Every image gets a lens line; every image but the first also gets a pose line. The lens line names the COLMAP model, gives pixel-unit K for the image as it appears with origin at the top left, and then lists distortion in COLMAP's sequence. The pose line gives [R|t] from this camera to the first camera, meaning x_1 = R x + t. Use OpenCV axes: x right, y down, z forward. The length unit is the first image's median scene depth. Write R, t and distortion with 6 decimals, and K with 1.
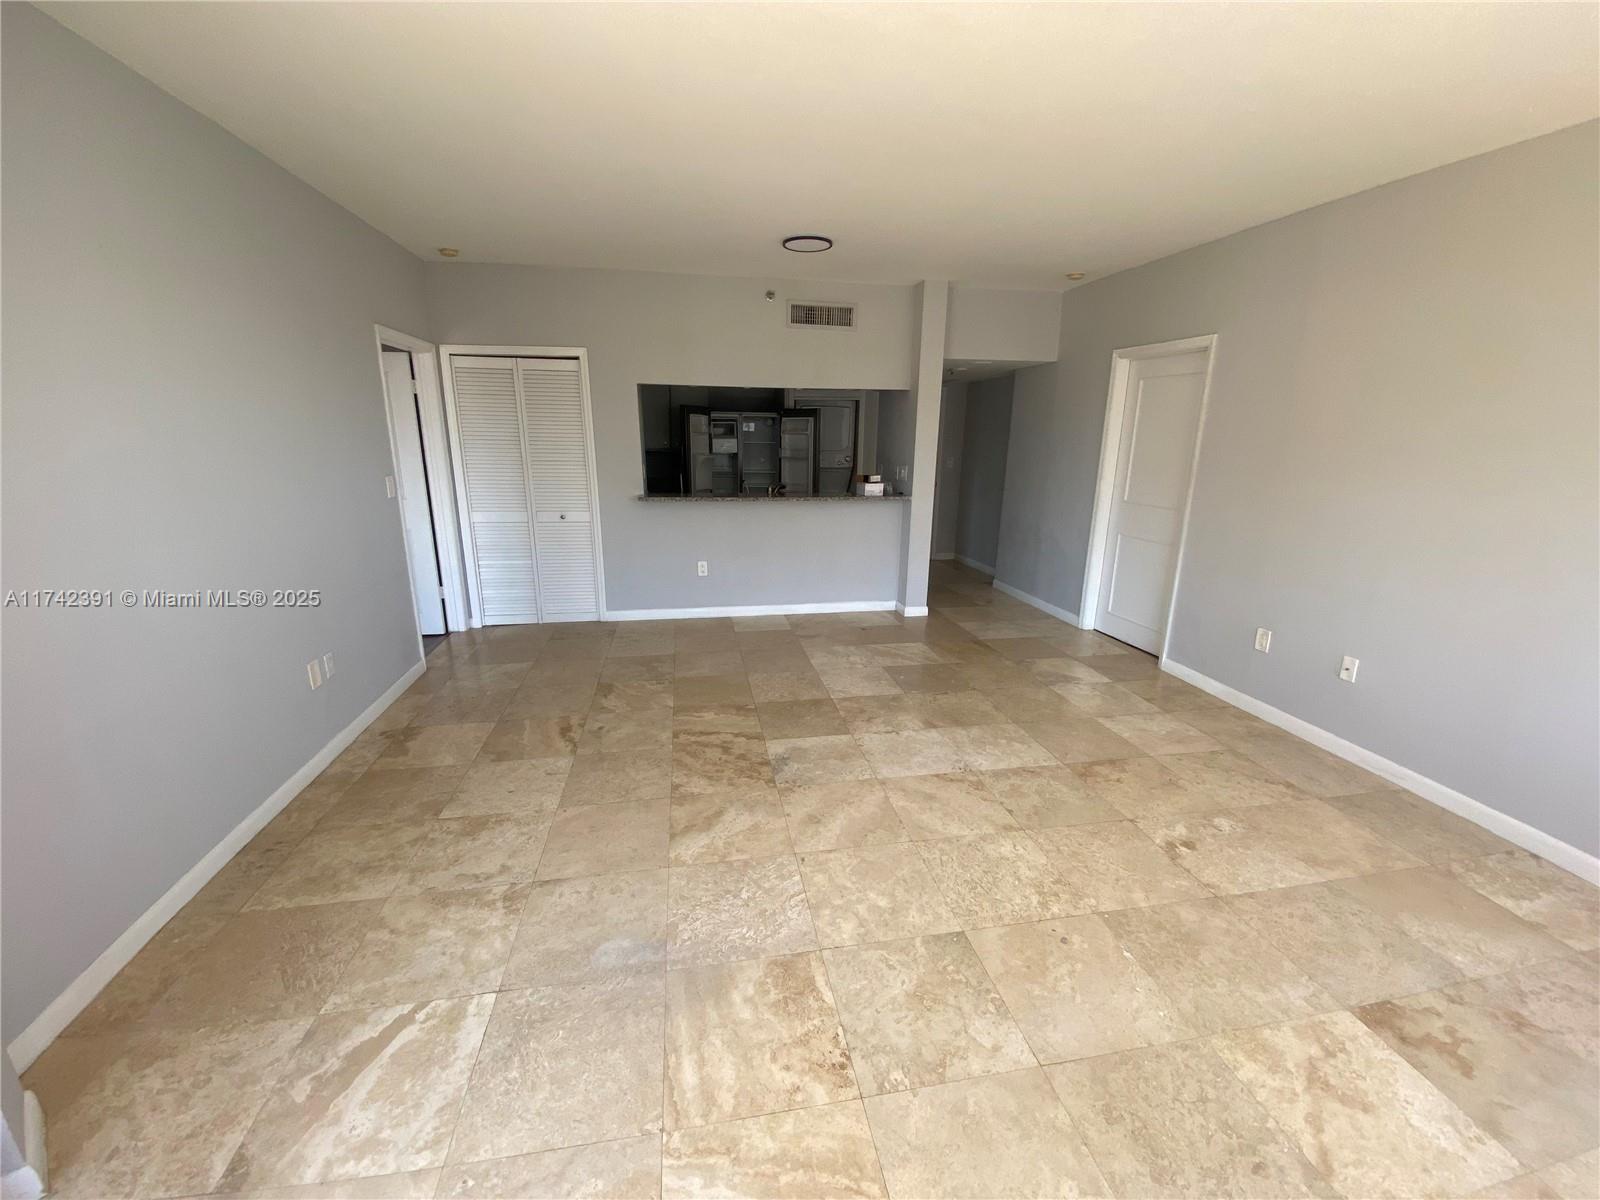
lens RADIAL K [[645.1, 0, 798.5], [0, 645.1, 599.5], [0, 0, 1]] dist [0.024838, -0.023406]
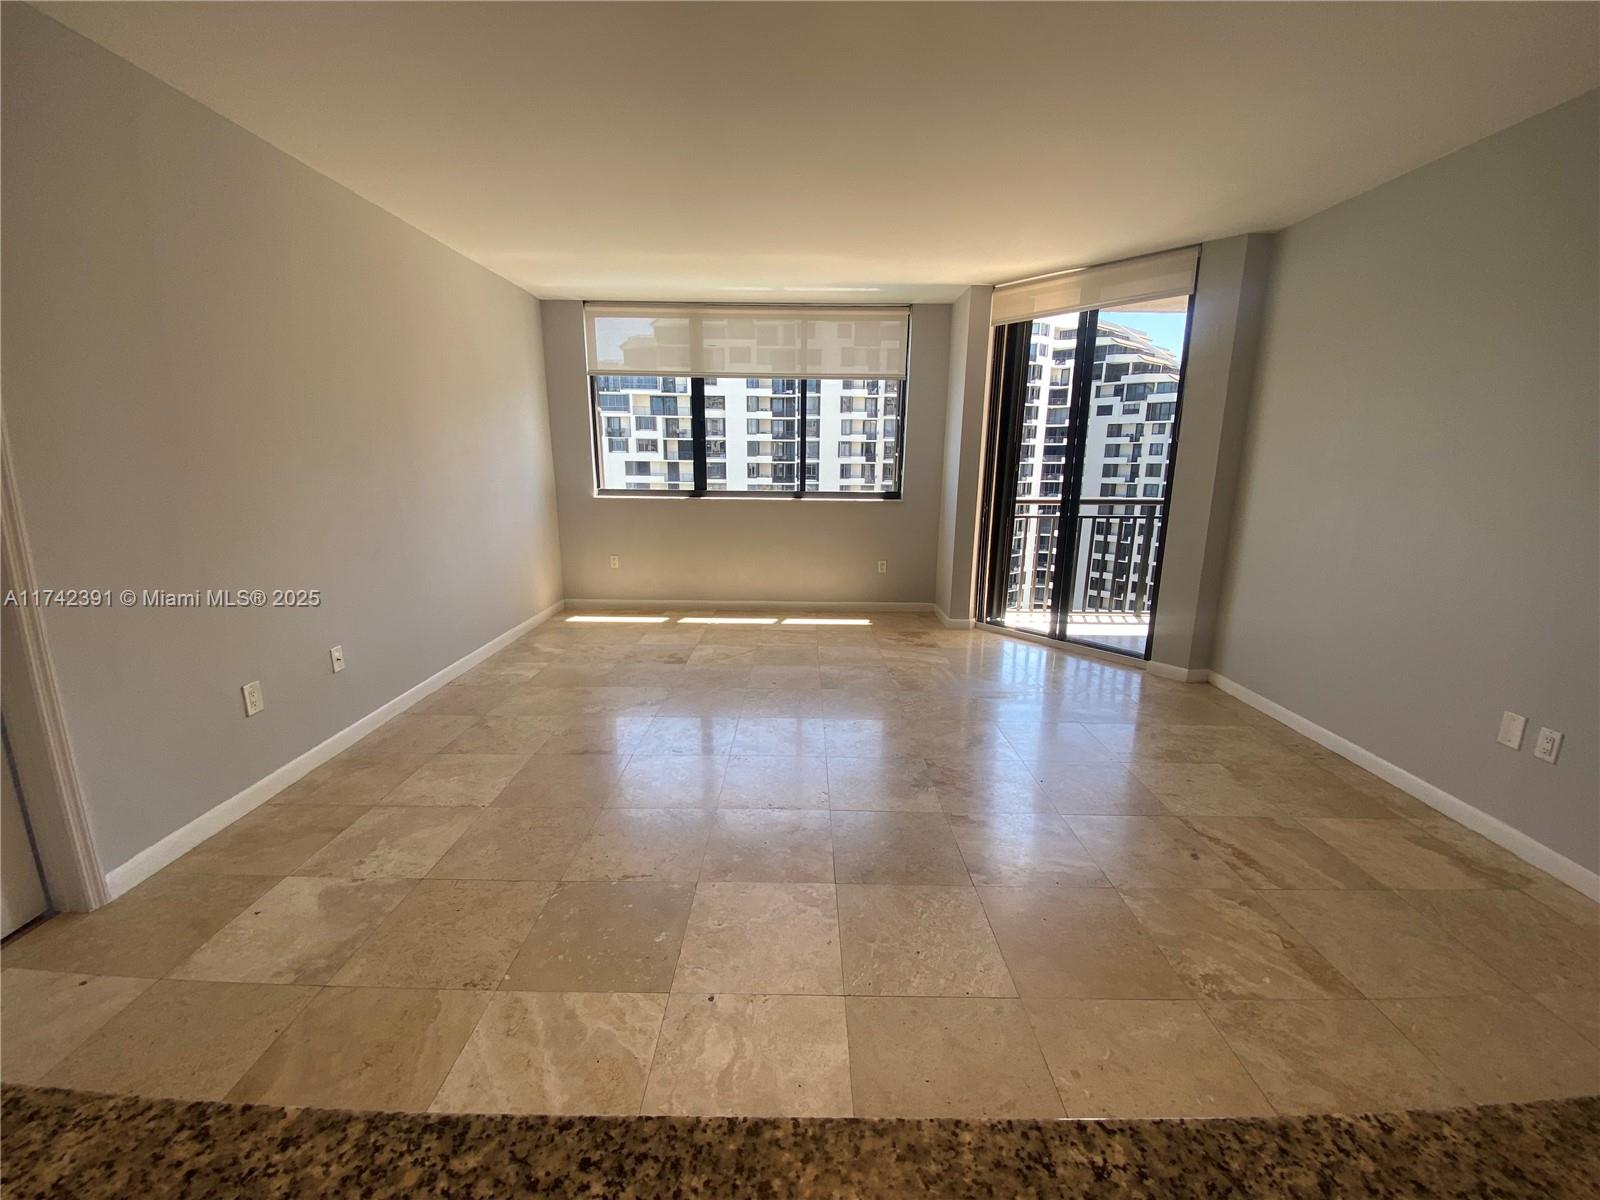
lens RADIAL K [[645.1, 0, 798.5], [0, 645.1, 599.5], [0, 0, 1]] dist [0.024838, -0.023406]
pose [[-0.982851, -0.055751, 0.175774, -0.002439], [0.028854, 0.894968, 0.445196, -0.317444], [-0.182132, 0.442633, -0.878011, 1.380375]]
